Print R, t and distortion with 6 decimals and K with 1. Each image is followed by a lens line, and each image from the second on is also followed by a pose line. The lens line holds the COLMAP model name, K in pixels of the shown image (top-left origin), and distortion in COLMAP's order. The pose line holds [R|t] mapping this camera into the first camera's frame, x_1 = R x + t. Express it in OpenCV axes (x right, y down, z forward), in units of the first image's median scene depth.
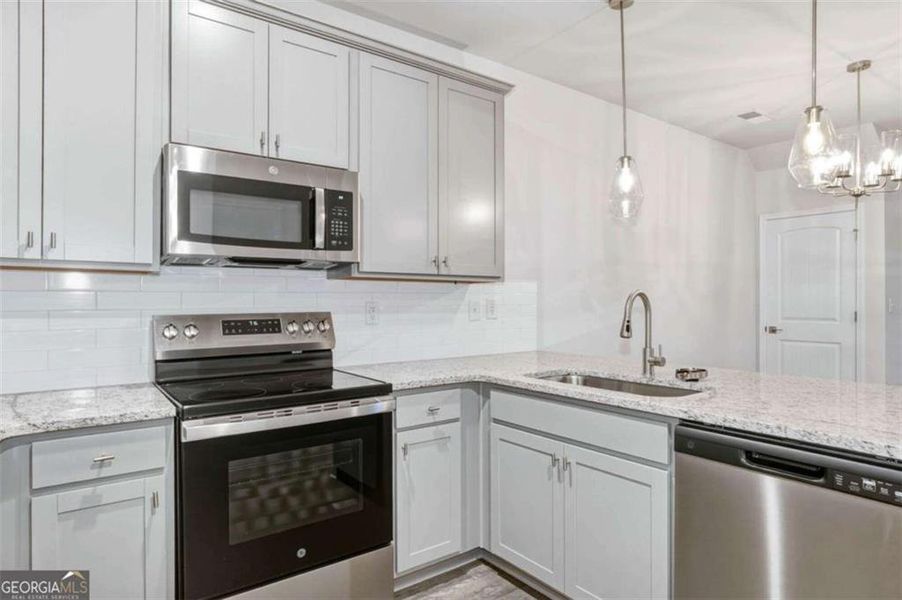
lens RADIAL K [[520.6, 0, 449.2], [0, 520.6, 301.4], [0, 0, 1]] dist [-0.018753, -0.000028]
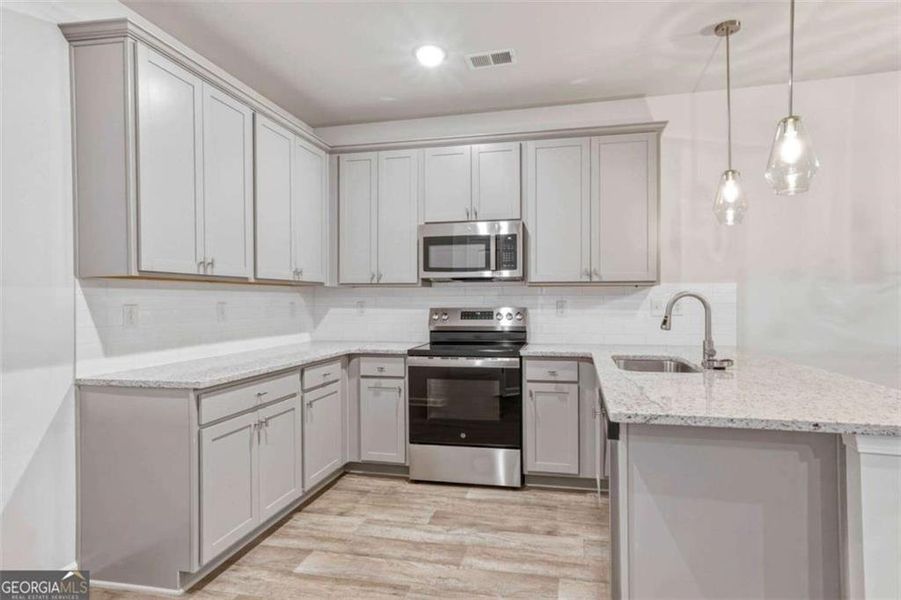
lens RADIAL K [[494.0, 0, 458.0], [0, 494.0, 298.2], [0, 0, 1]] dist [0.004959, -0.000146]
pose [[0.662645, -0.006090, -0.748909, 0.861306], [0.003452, 0.999981, -0.005077, -0.001557], [0.748926, 0.000779, 0.662653, -0.165624]]
